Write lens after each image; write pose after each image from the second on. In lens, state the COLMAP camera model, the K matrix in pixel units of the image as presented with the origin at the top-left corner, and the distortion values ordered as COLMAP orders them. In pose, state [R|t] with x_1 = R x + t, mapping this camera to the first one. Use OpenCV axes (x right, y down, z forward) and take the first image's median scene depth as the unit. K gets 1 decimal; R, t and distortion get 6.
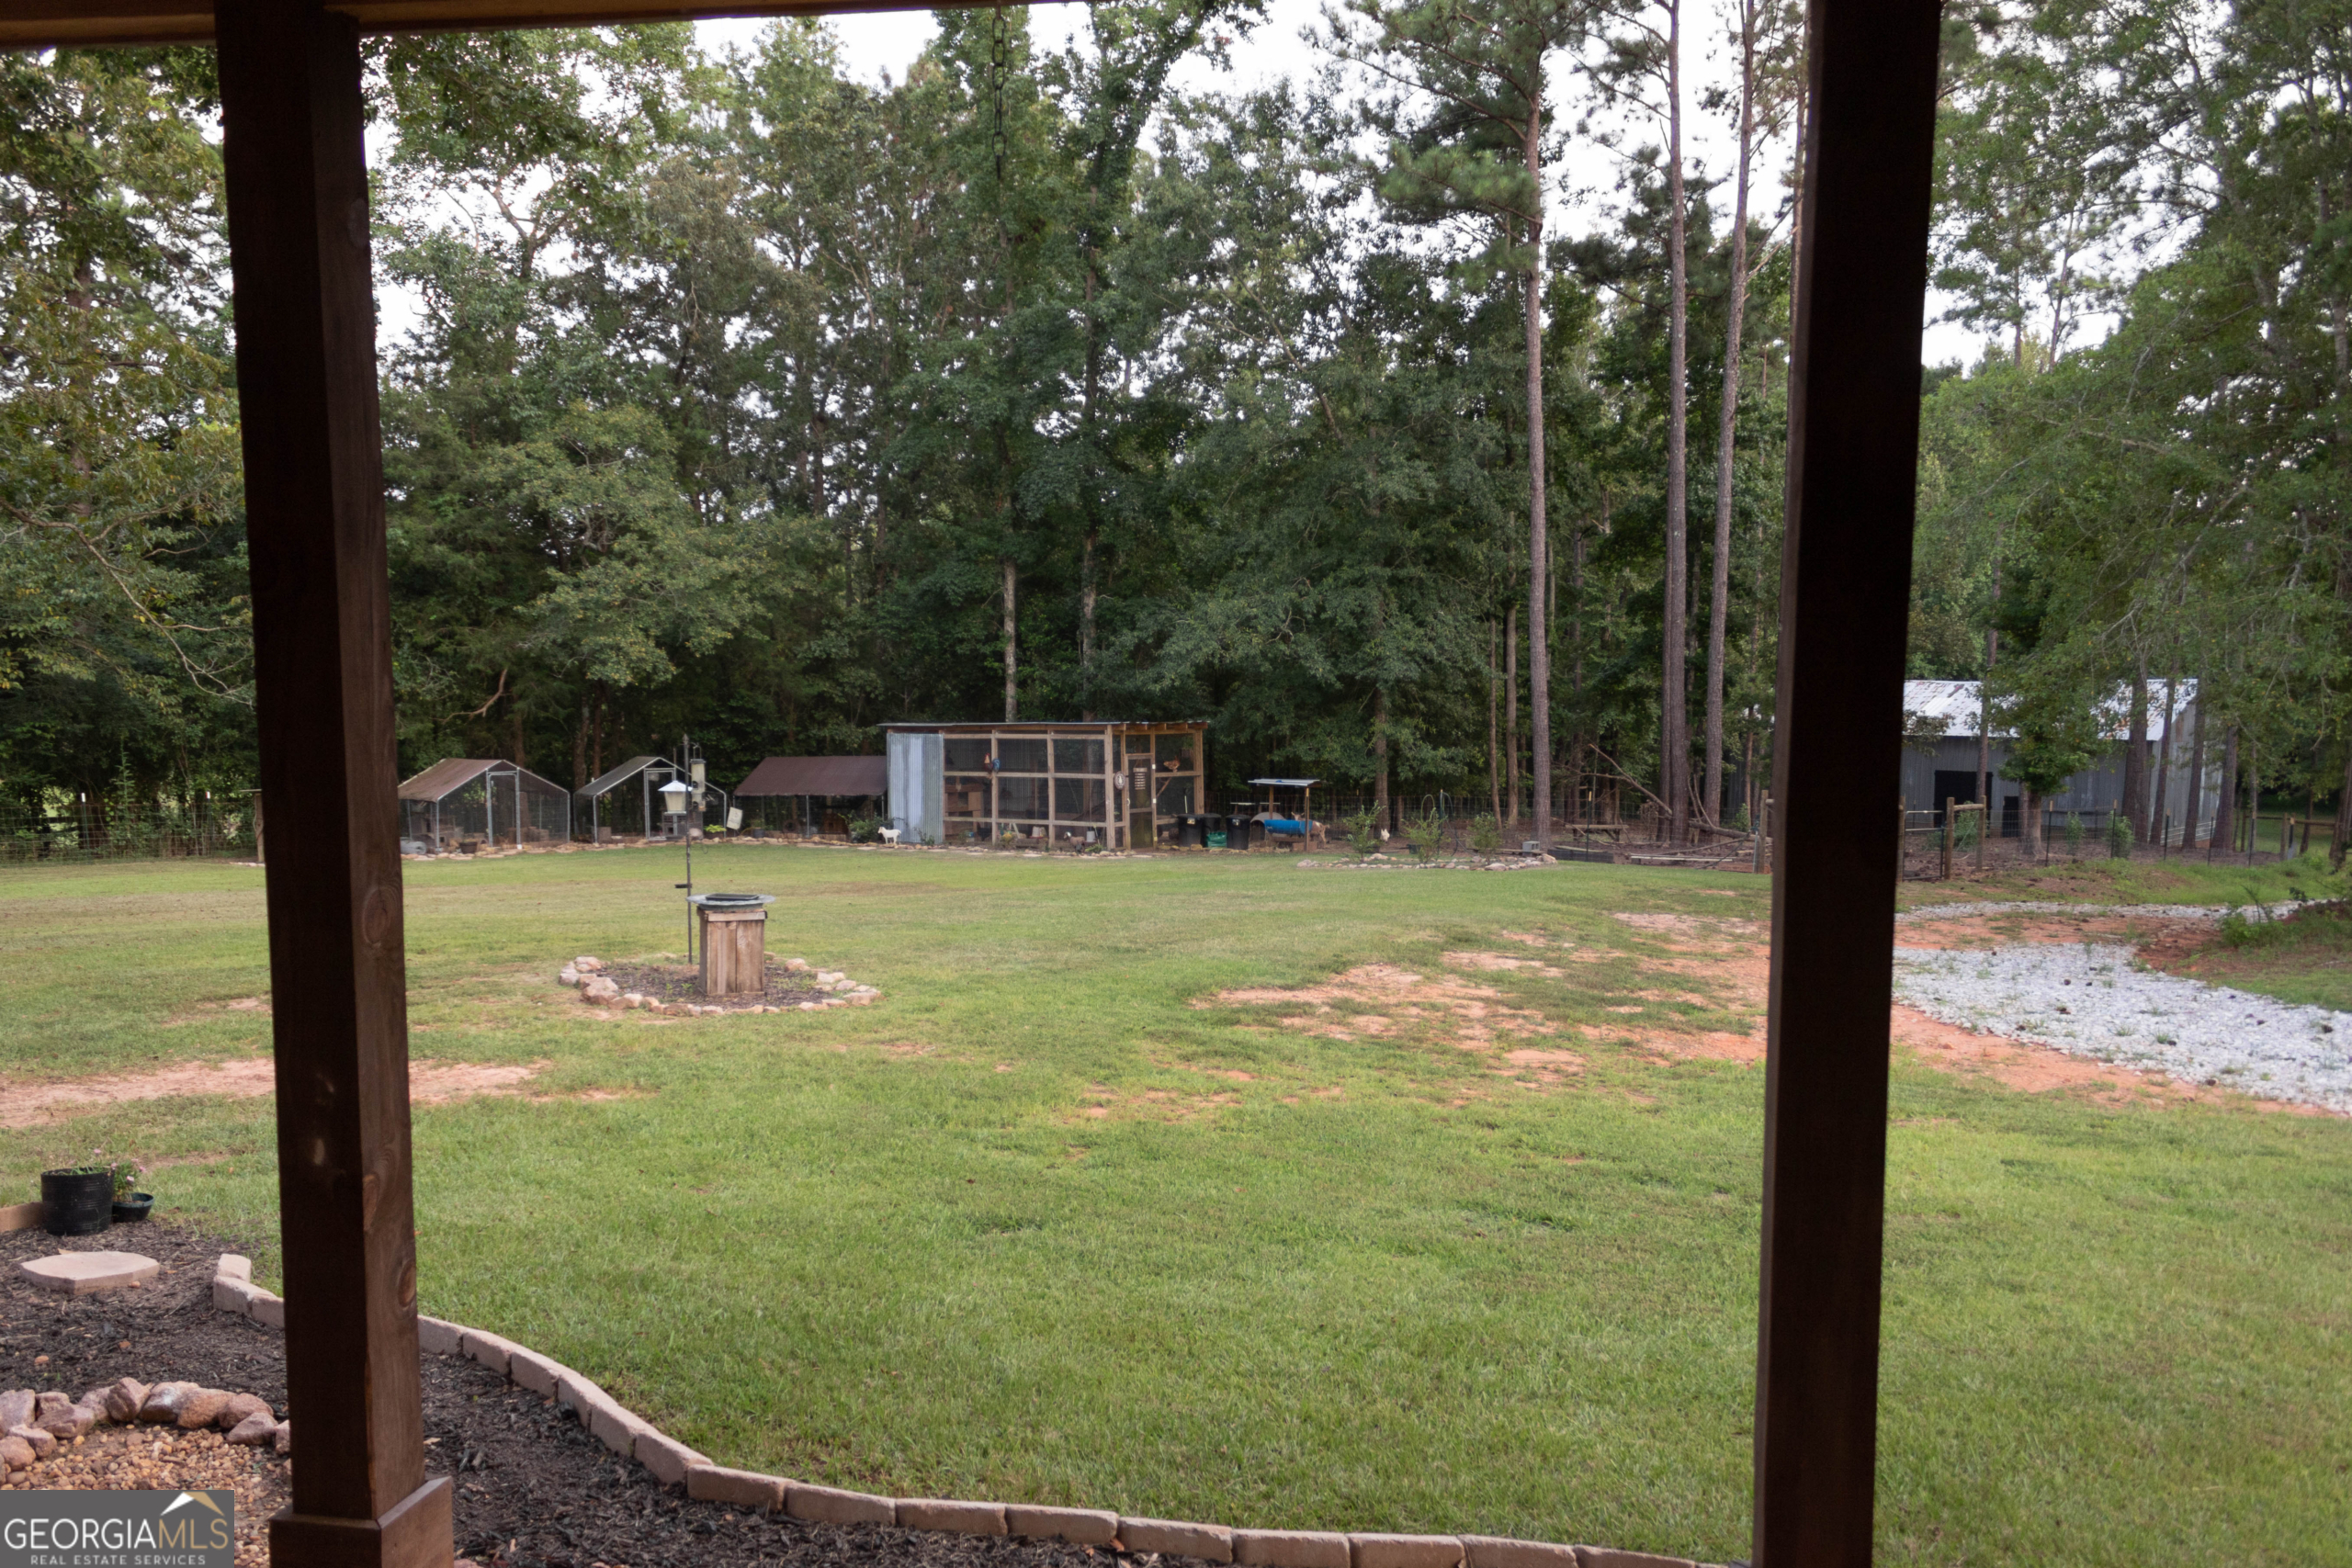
lens RADIAL K [[1921.7, 0, 1146.5], [0, 1921.7, 865.6], [0, 0, 1]] dist [0.050780, -0.049327]
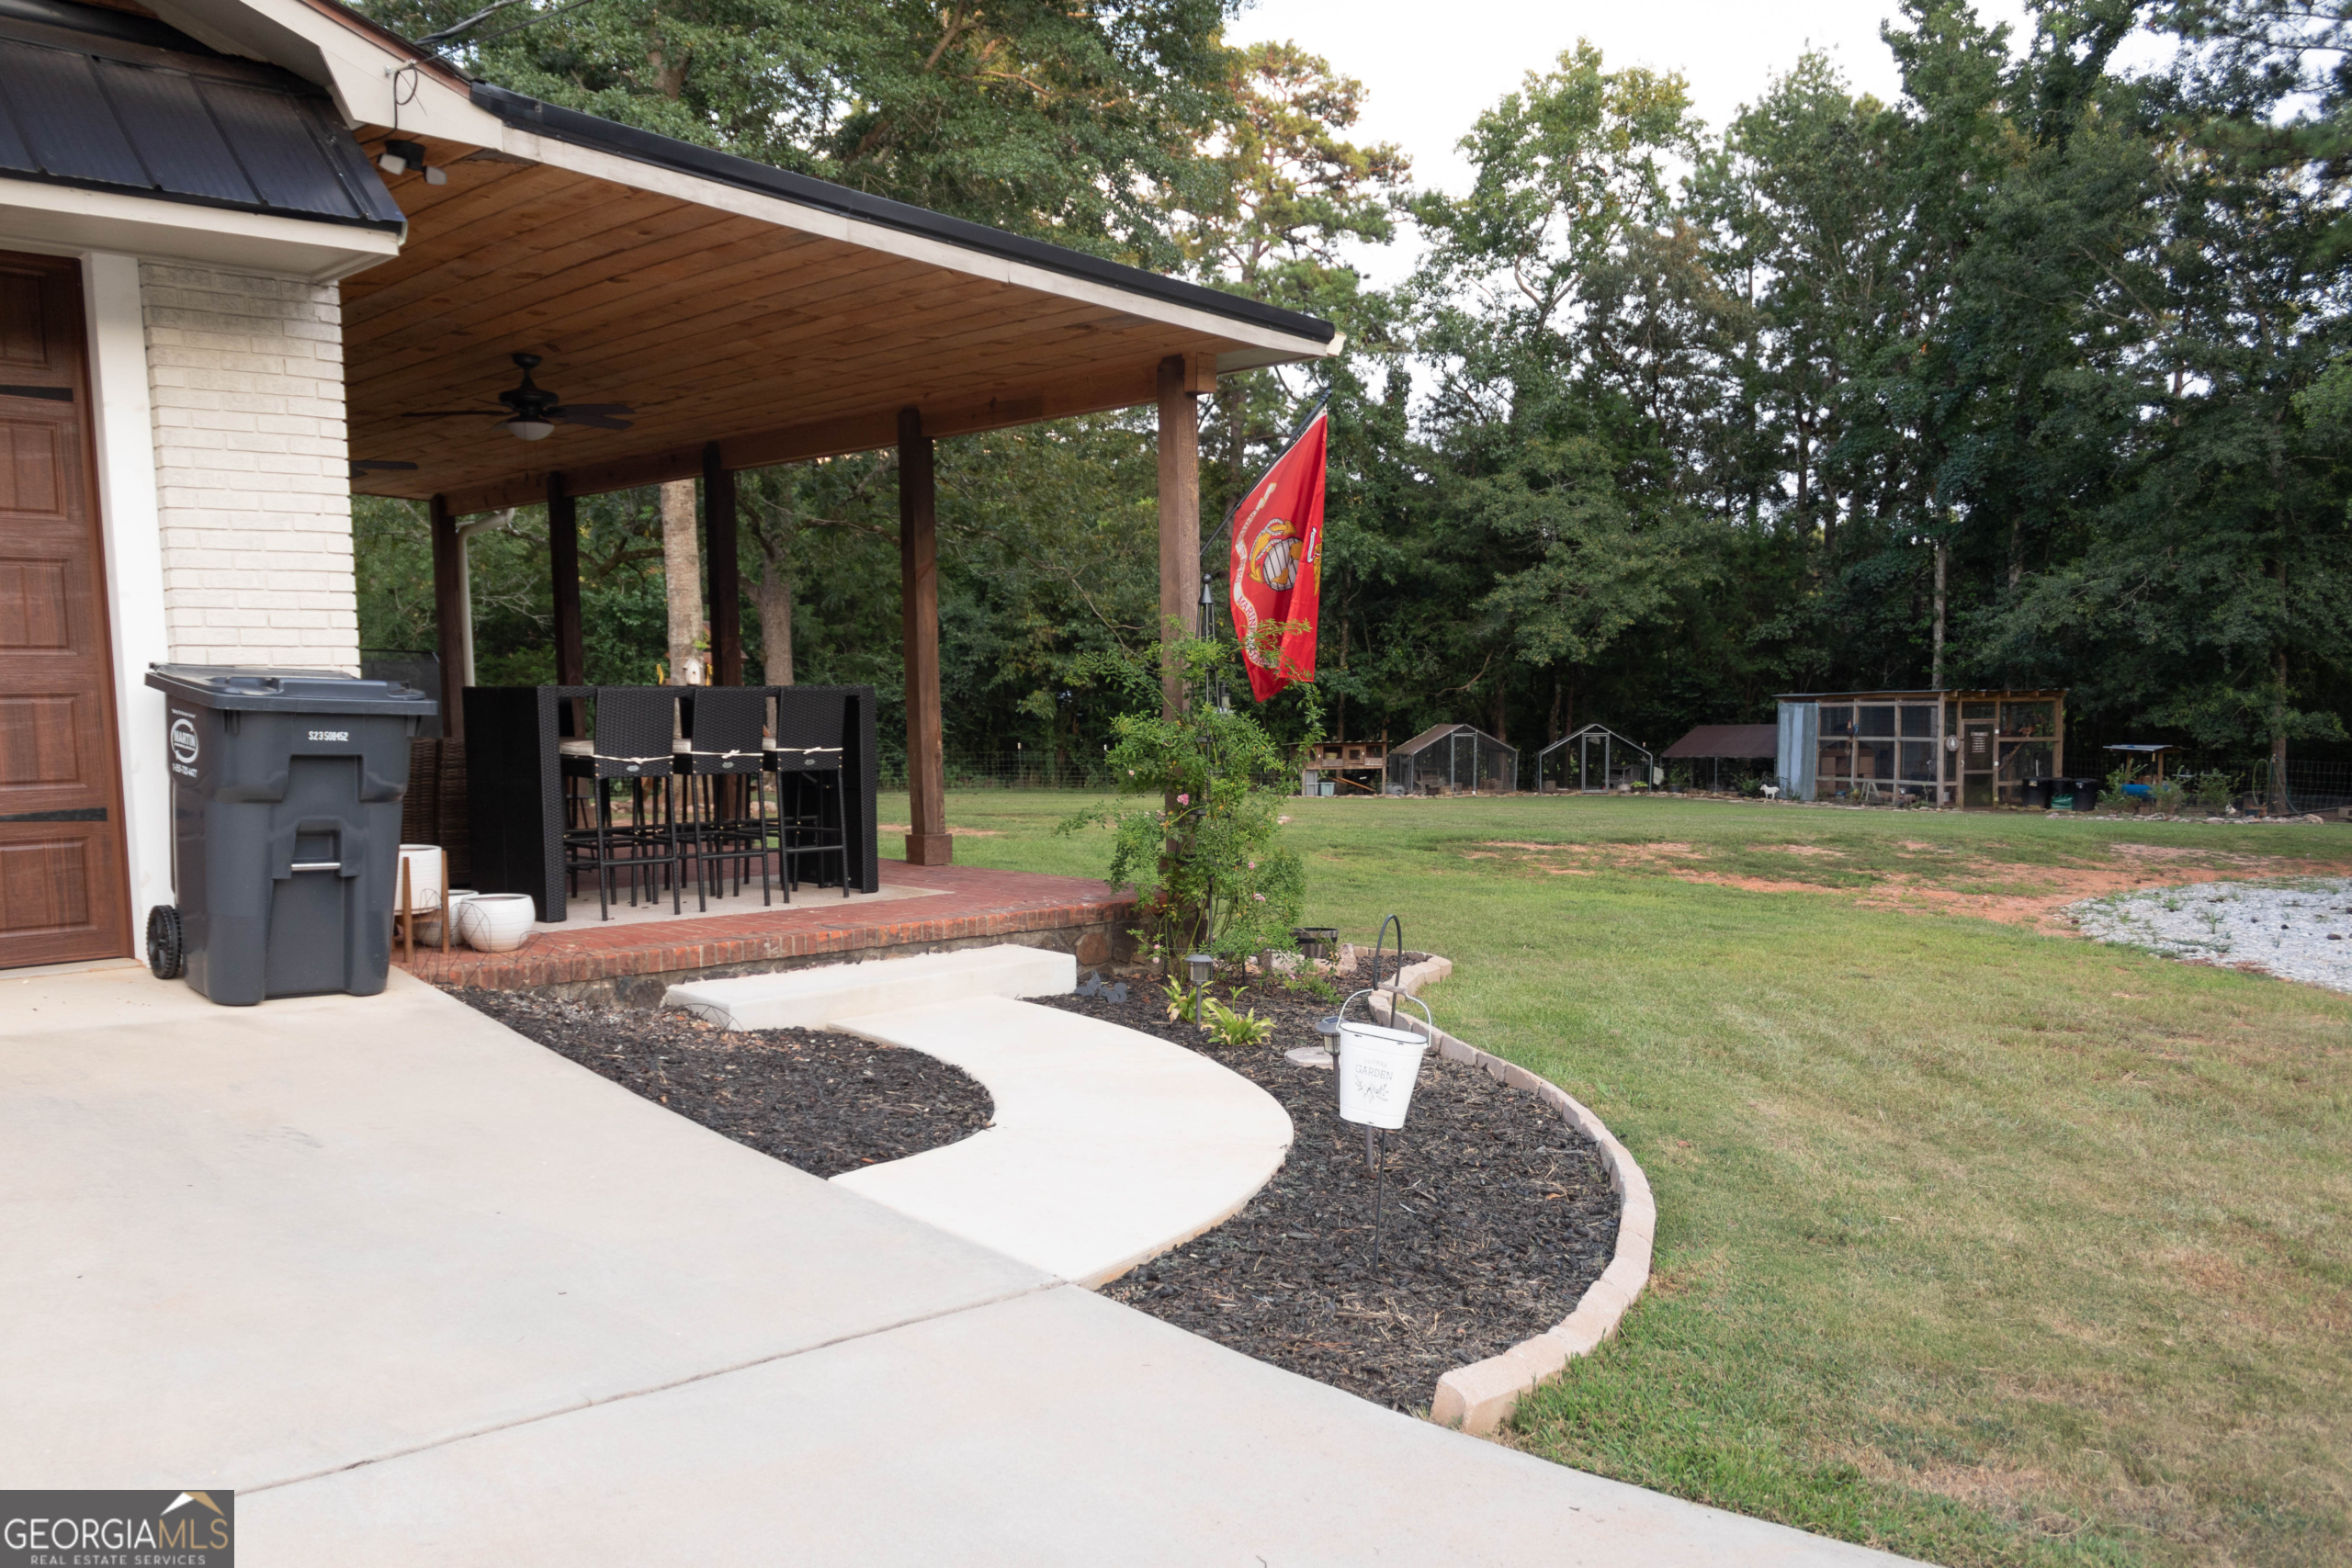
lens RADIAL K [[1921.7, 0, 1146.5], [0, 1921.7, 865.6], [0, 0, 1]] dist [0.050780, -0.049327]
pose [[0.788563, 0.050181, -0.612904, 0.293889], [-0.049438, 0.998612, 0.018153, 0.026729], [0.612964, 0.015986, 0.789949, -0.140236]]
